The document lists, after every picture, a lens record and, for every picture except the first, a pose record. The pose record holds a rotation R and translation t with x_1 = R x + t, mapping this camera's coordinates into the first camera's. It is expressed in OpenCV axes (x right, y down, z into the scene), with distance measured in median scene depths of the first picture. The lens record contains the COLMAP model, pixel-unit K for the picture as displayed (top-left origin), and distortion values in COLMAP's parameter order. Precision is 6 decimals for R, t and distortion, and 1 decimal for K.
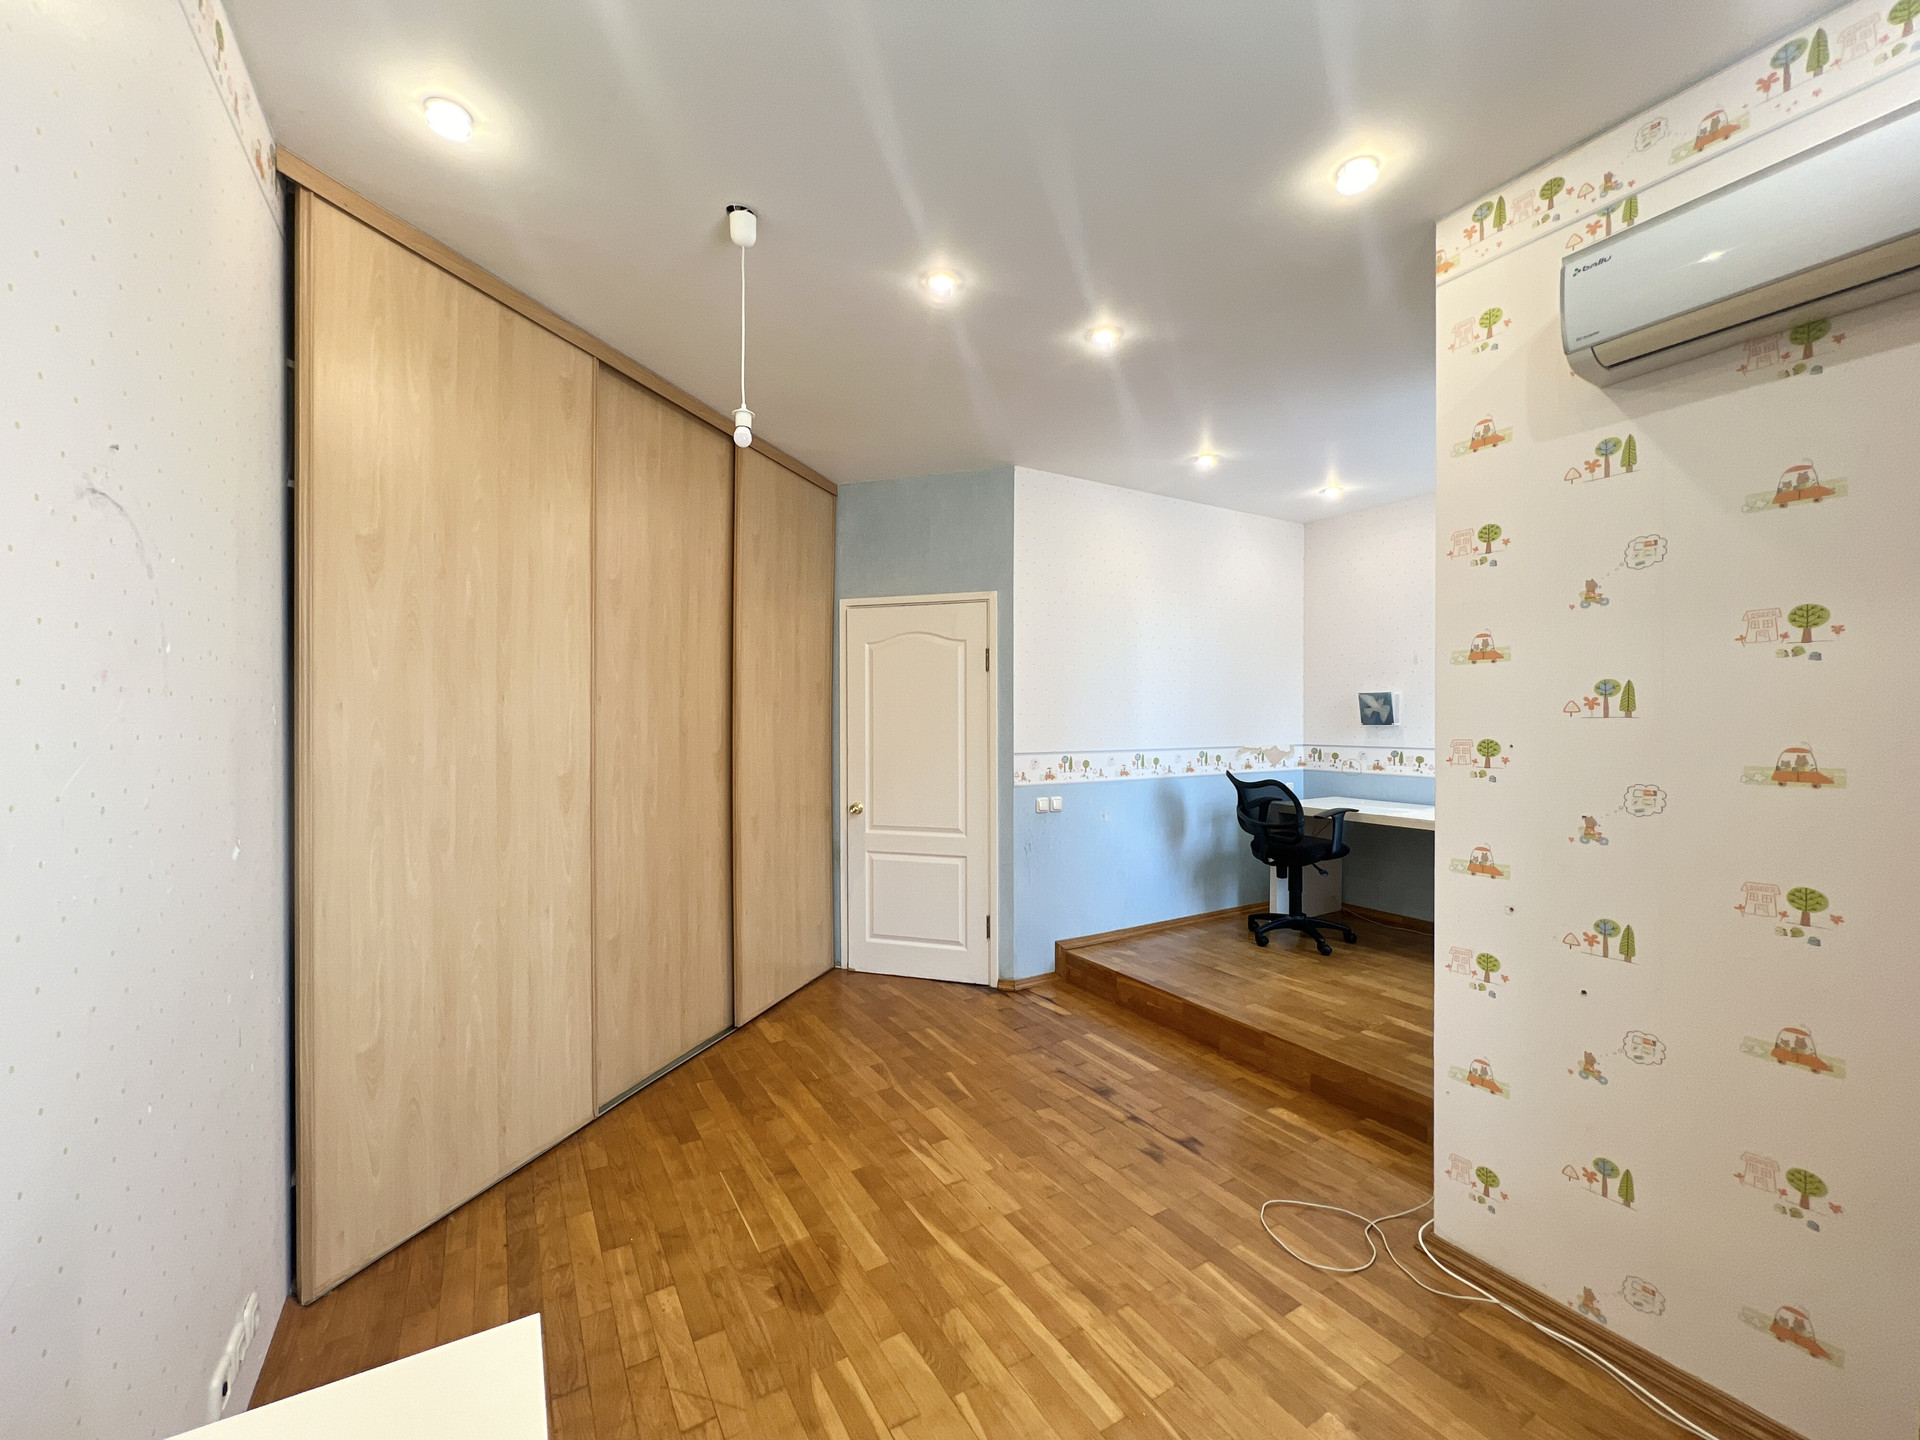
lens RADIAL K [[771.0, 0, 951.0], [0, 771.0, 718.9], [0, 0, 1]] dist [-0.000979, -0.000065]
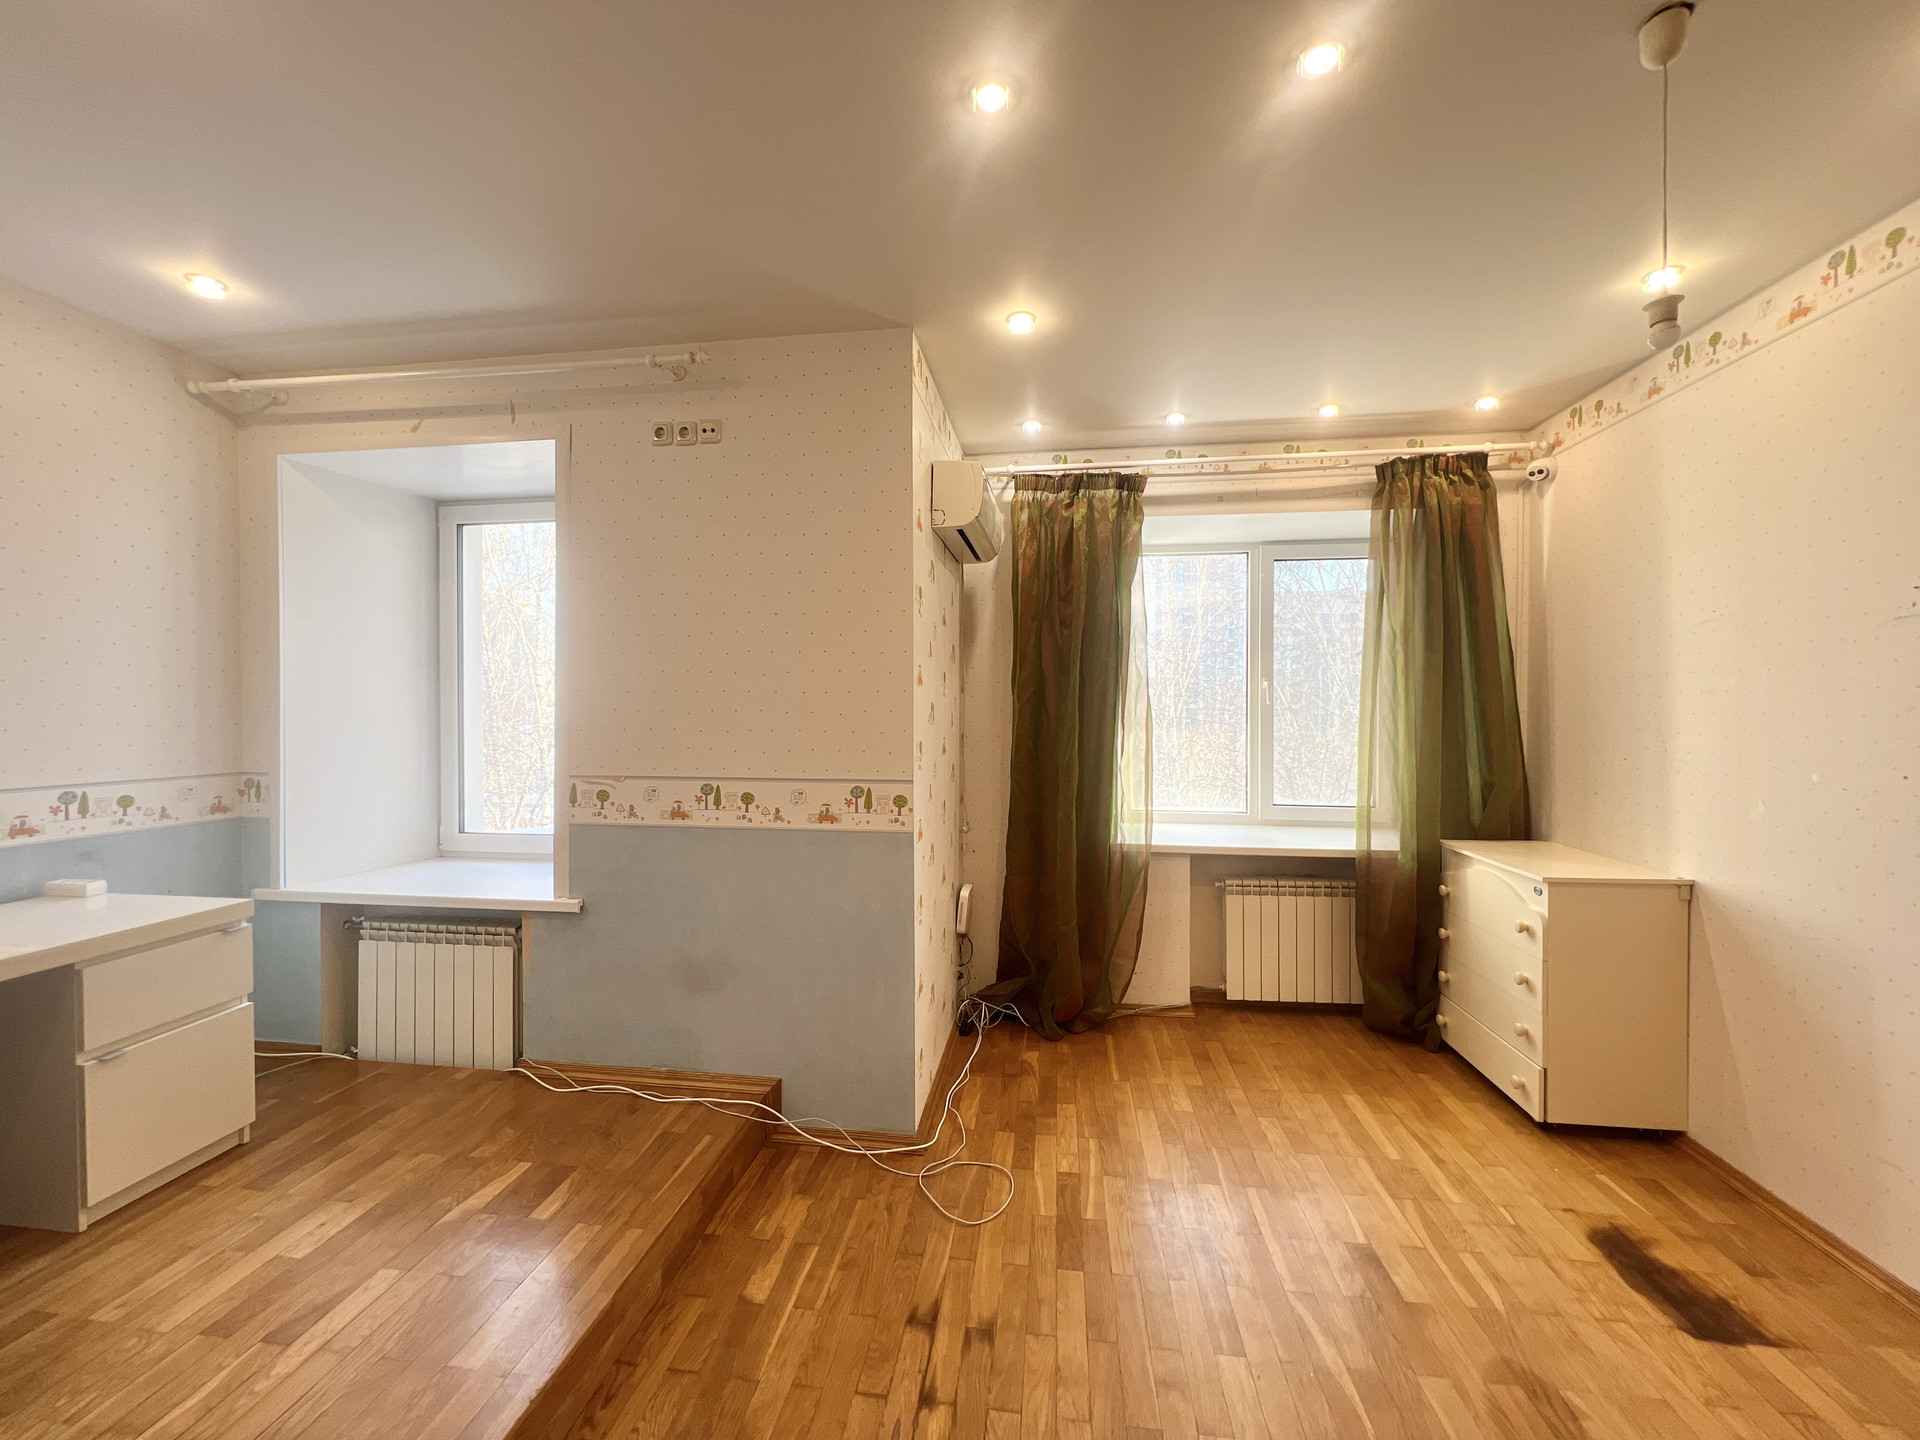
lens RADIAL K [[768.4, 0, 955.9], [0, 768.4, 720.0], [0, 0, 1]] dist [0.001496, -0.000392]
pose [[-0.785274, -0.006061, 0.619119, -0.159663], [0.001815, 0.999925, 0.012090, -0.020982], [-0.619146, 0.010618, -0.785204, 1.563037]]
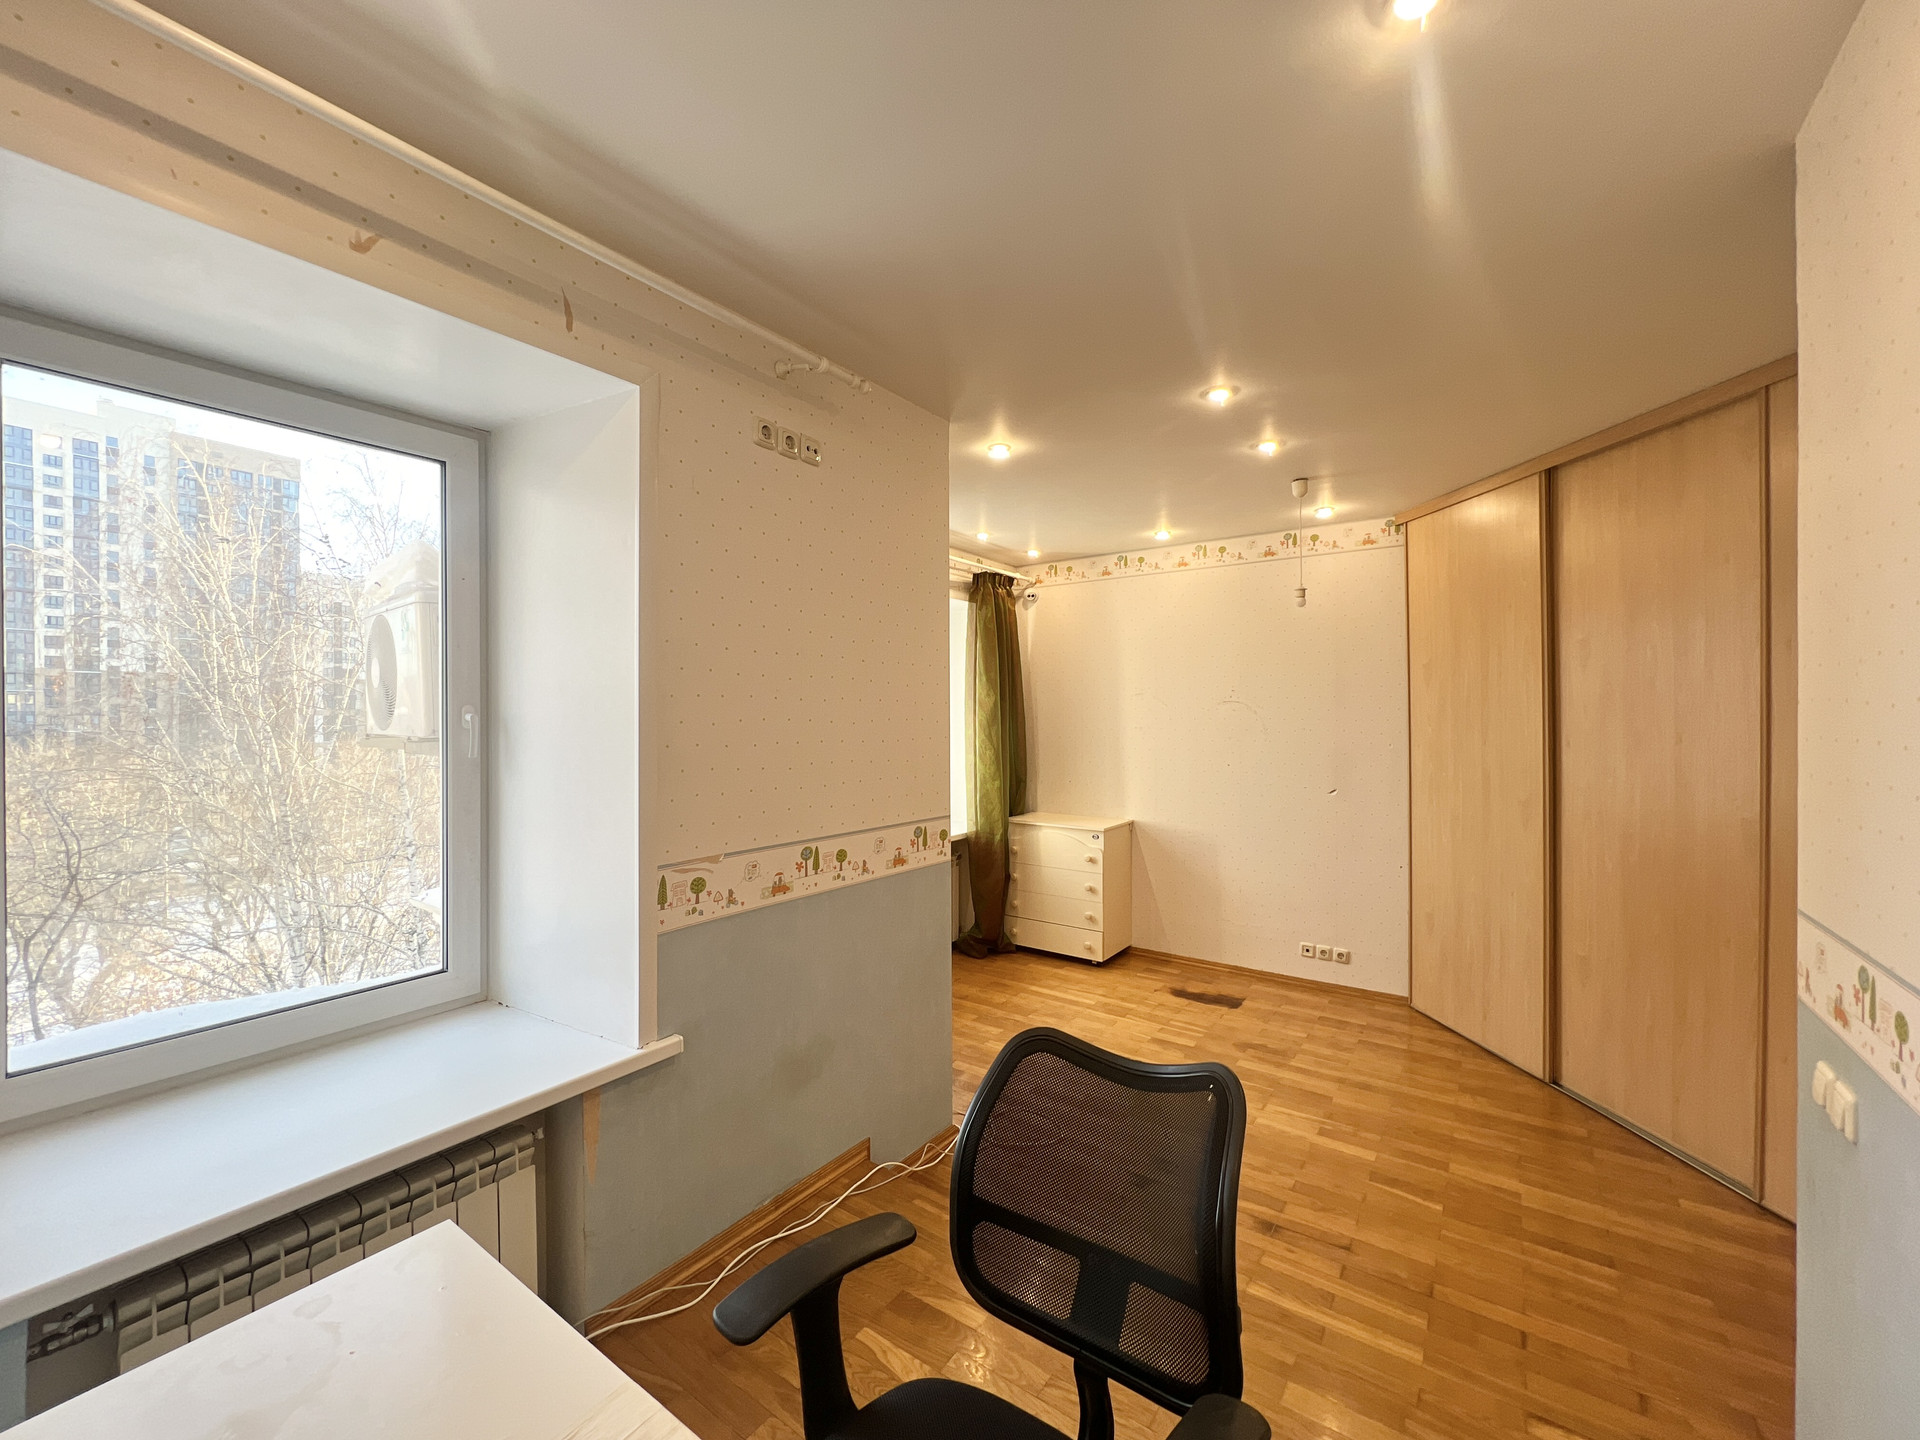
lens RADIAL K [[771.0, 0, 961.1], [0, 771.0, 720.5], [0, 0, 1]] dist [-0.000979, -0.000065]
pose [[-0.913749, 0.005710, -0.406240, 0.964134], [0.002970, 0.999968, 0.007375, -0.080429], [0.406269, 0.005532, -0.913737, 1.873331]]
